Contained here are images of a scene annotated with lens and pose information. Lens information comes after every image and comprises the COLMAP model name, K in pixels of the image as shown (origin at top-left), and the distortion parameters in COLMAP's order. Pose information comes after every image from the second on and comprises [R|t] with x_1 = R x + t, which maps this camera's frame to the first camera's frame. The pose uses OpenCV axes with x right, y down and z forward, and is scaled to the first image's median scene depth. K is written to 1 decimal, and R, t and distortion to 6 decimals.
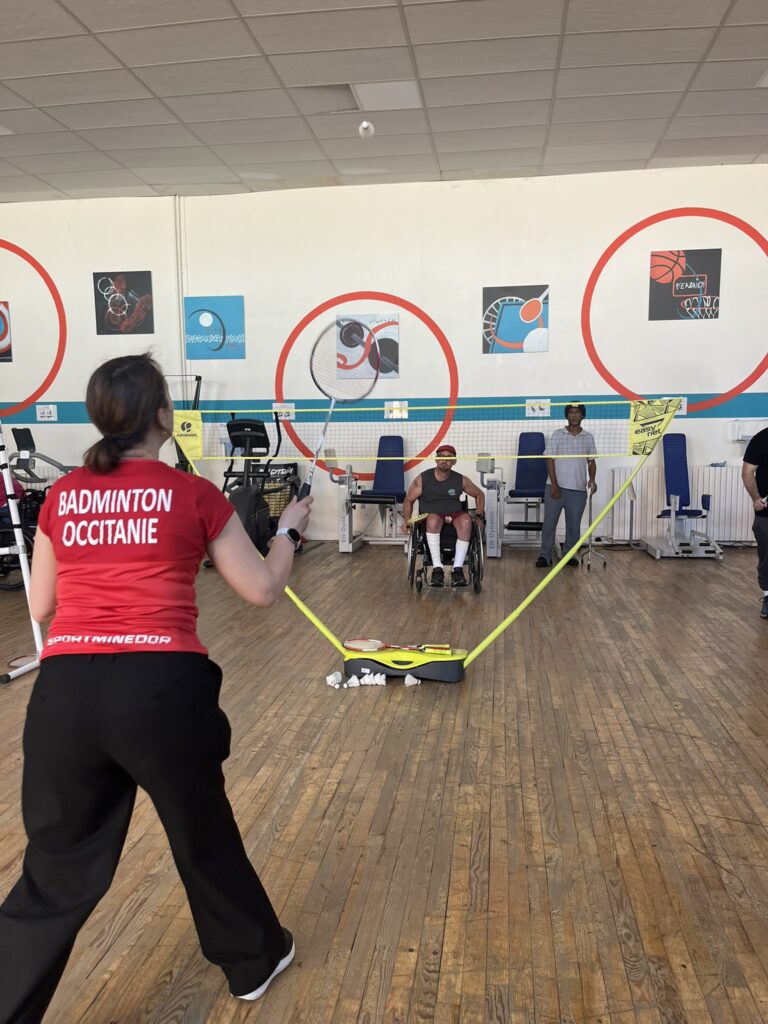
lens RADIAL K [[770.9, 0, 396.6], [0, 770.9, 517.2], [0, 0, 1]] dist [0.043784, -0.055169]
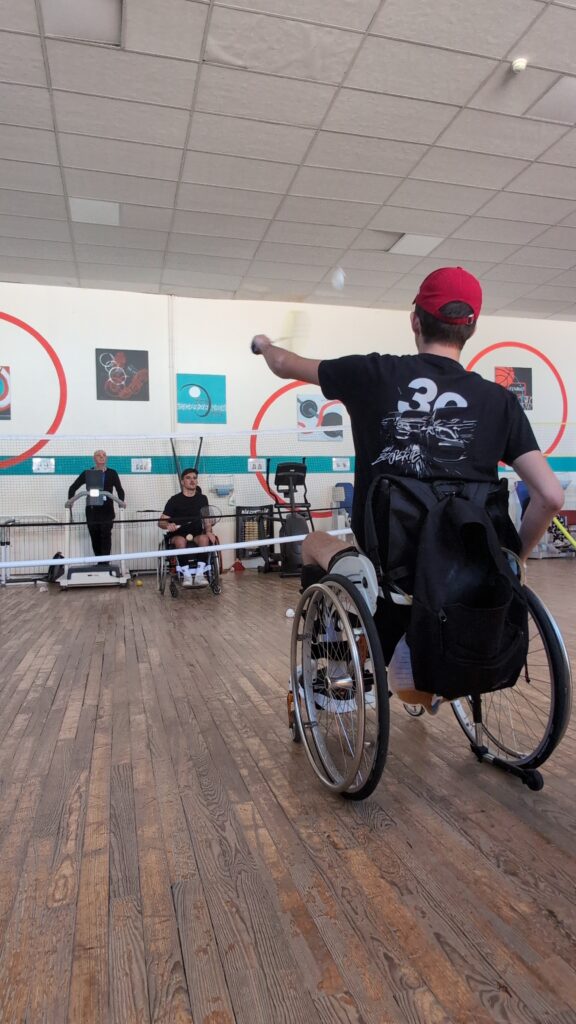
lens RADIAL K [[619.7, 0, 288.0], [0, 619.7, 512.0], [0, 0, 1]] dist [0.004956, 0.000275]
pose [[0.919479, -0.011656, 0.392966, -0.527945], [0.062461, 0.991195, -0.116748, 0.065758], [-0.388145, 0.131892, 0.912112, 0.058440]]
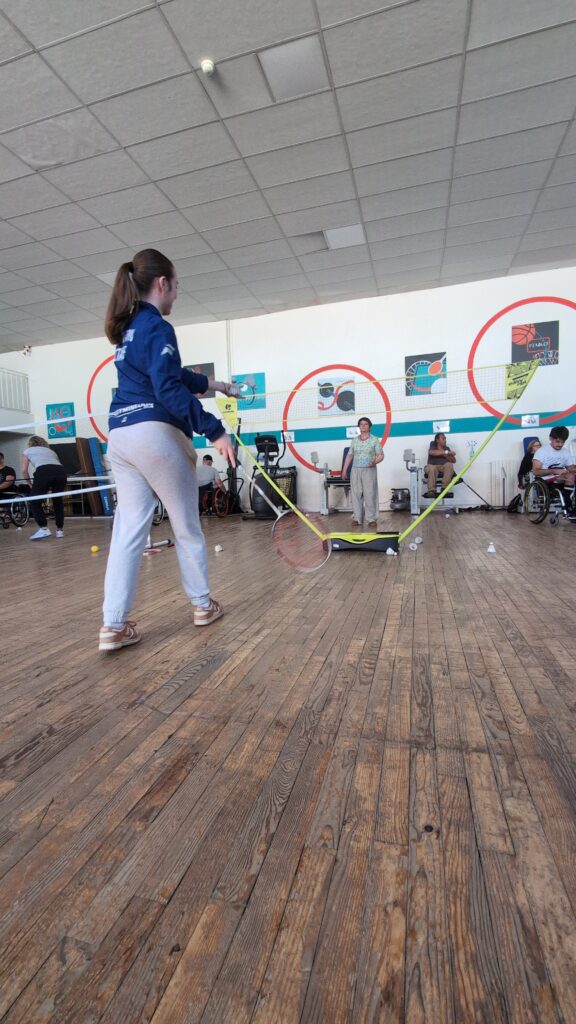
lens RADIAL K [[446.0, 0, 288.0], [0, 446.0, 512.0], [0, 0, 1]] dist [0.006447, -0.000048]
pose [[0.988239, -0.016083, -0.152069, 0.003149], [0.009673, 0.999037, -0.042796, 0.075868], [0.152611, 0.040822, 0.987443, 0.026005]]
